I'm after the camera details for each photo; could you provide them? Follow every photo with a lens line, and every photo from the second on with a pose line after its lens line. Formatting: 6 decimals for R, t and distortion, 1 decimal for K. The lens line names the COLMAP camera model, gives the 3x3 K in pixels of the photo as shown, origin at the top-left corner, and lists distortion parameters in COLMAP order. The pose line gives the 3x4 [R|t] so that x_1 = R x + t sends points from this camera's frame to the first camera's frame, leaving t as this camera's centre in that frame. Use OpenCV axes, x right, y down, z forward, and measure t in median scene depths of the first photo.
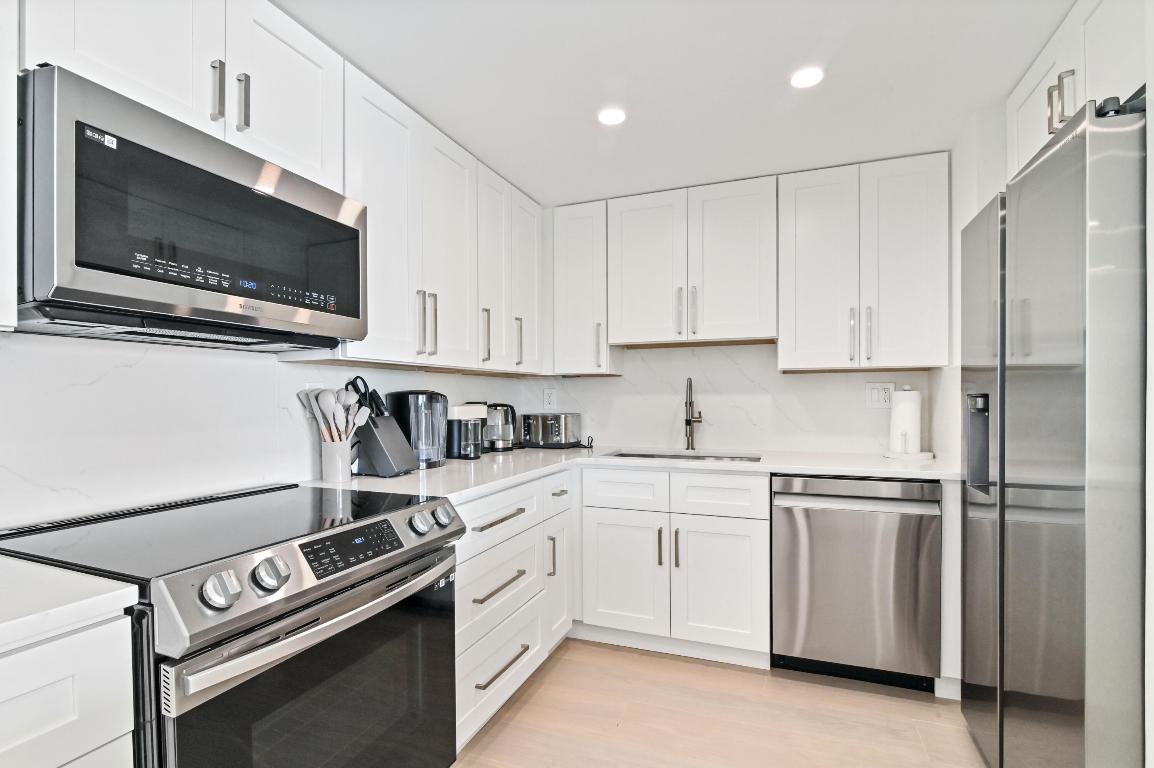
lens RADIAL K [[551.0, 0, 573.8], [0, 551.0, 398.3], [0, 0, 1]] dist [-0.003117, -0.000149]
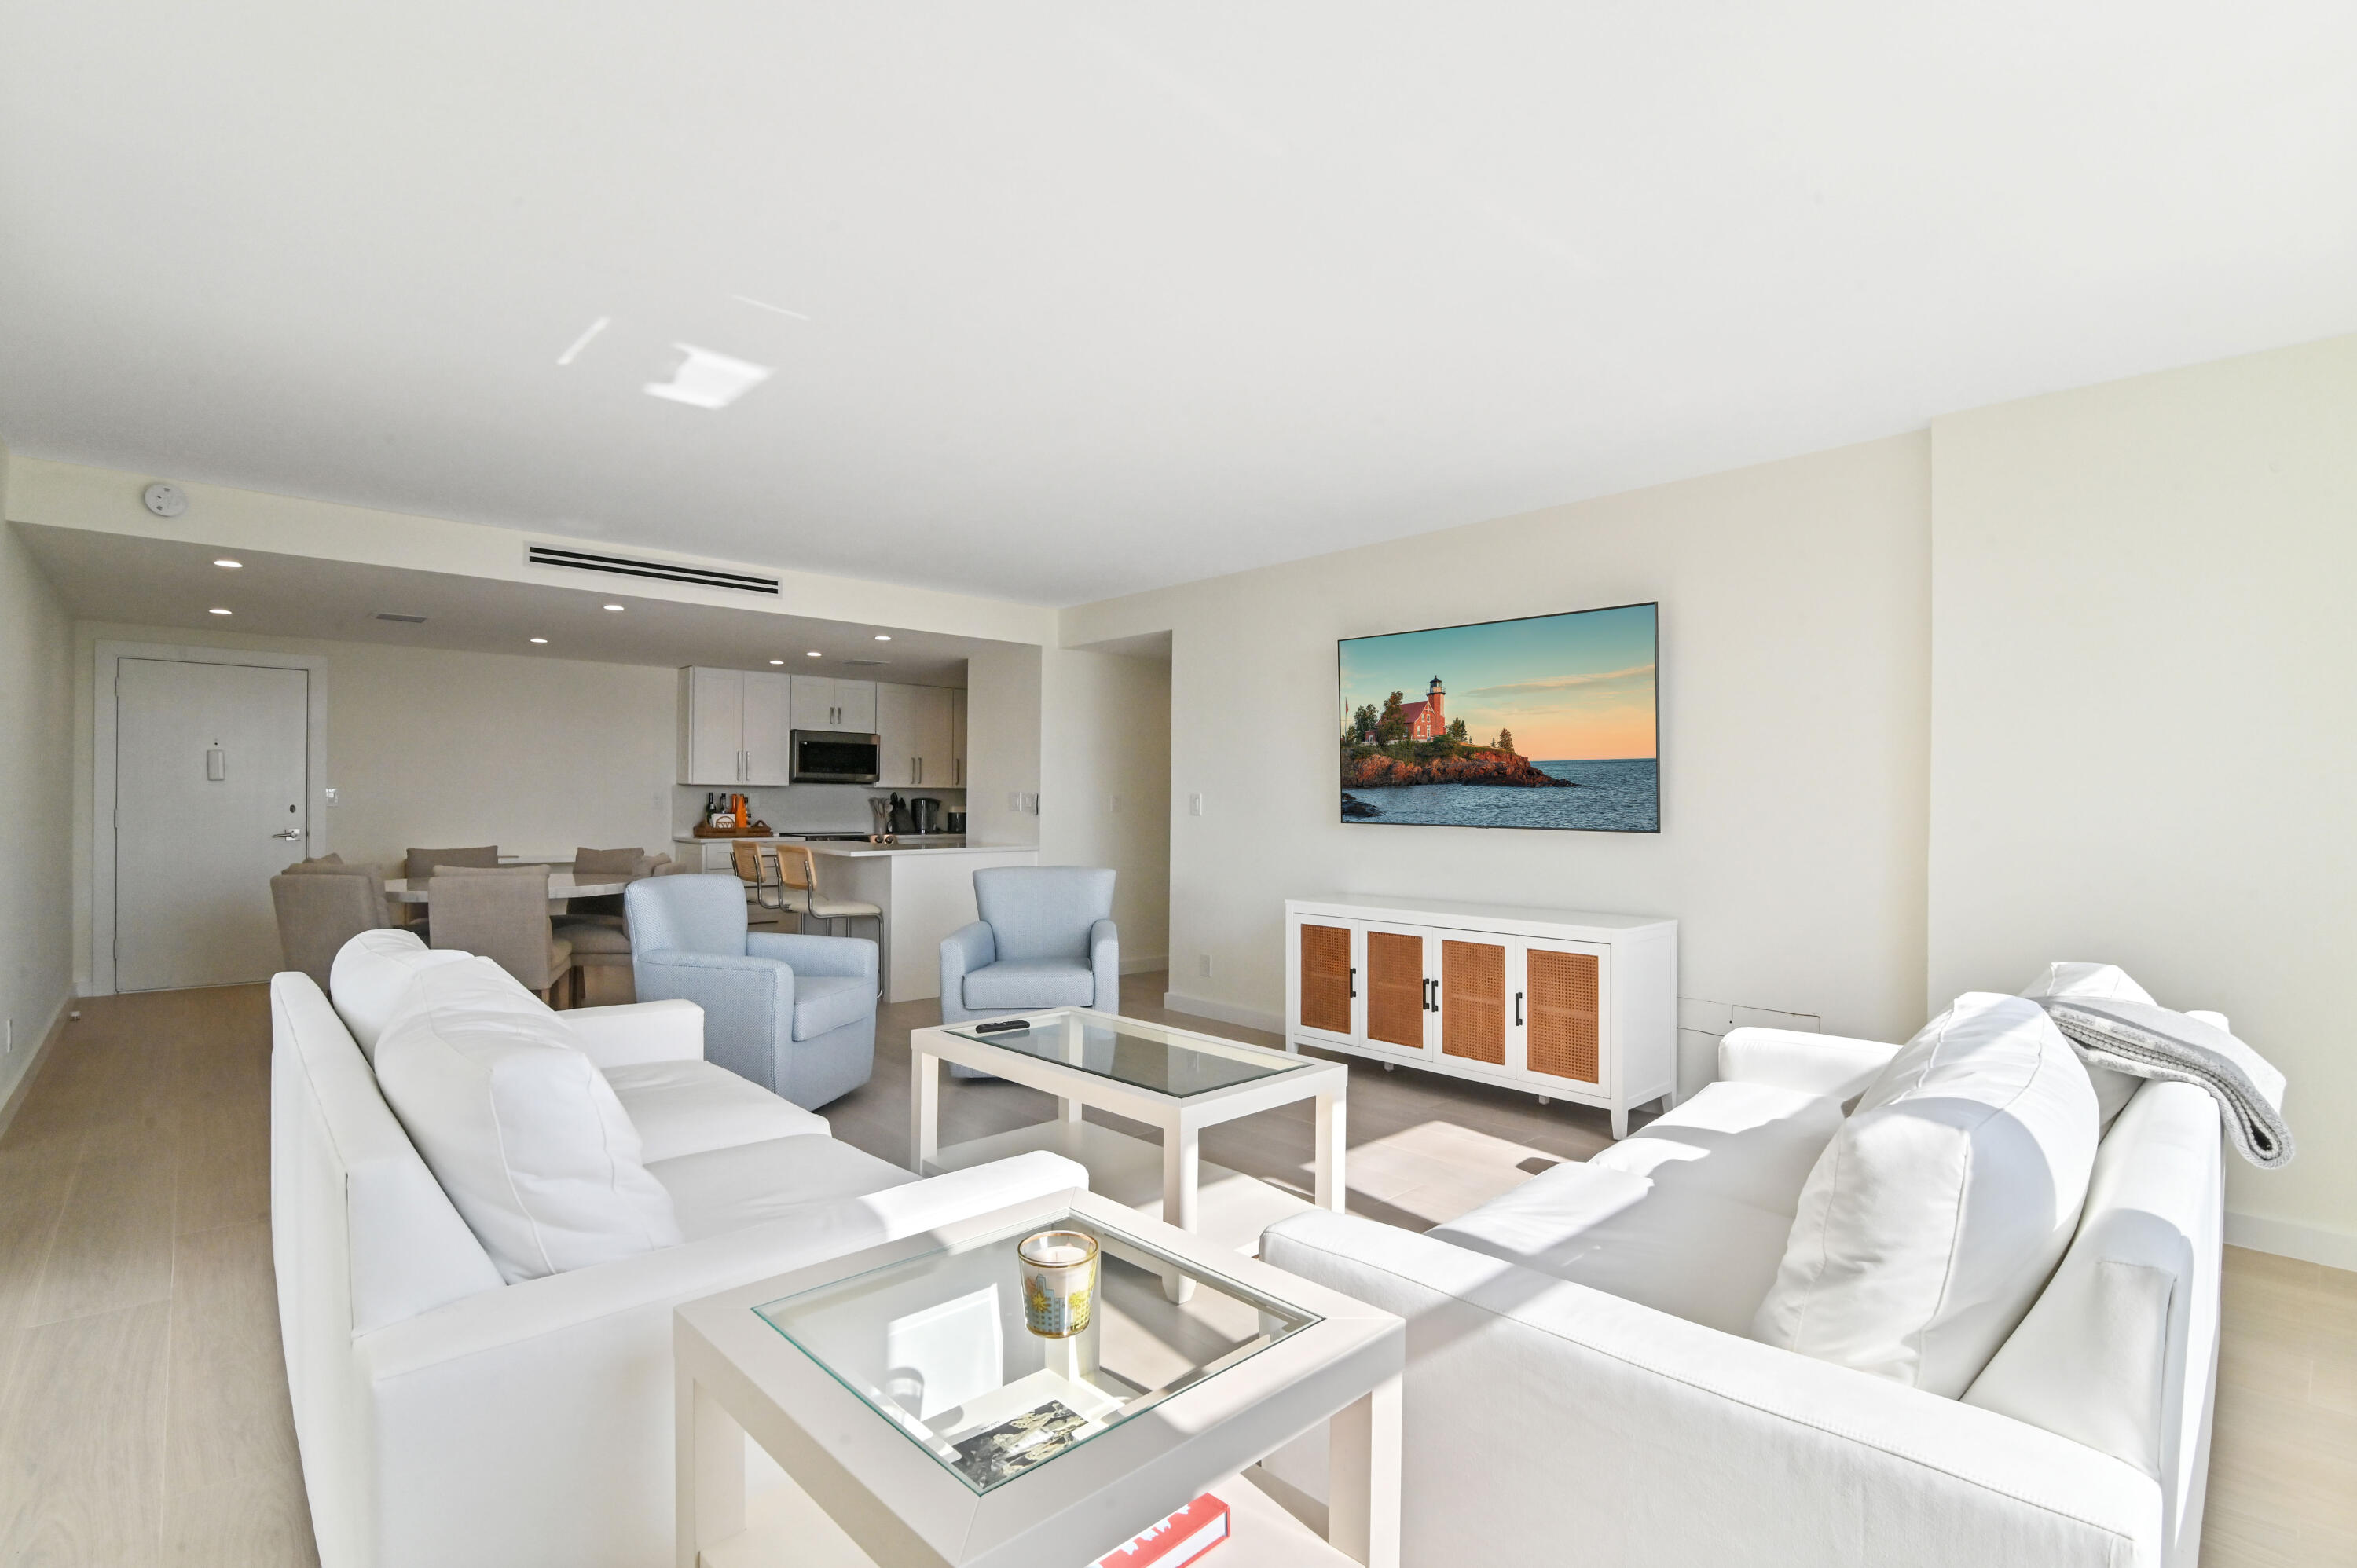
lens RADIAL K [[1108.7, 0, 1220.0], [0, 1108.7, 793.6], [0, 0, 1]] dist [-0.021483, 0.000087]
pose [[0.909589, 0.005738, -0.415470, 2.508820], [-0.010400, 0.999906, -0.008957, -0.006003], [0.415380, 0.012468, 0.909563, -2.430263]]
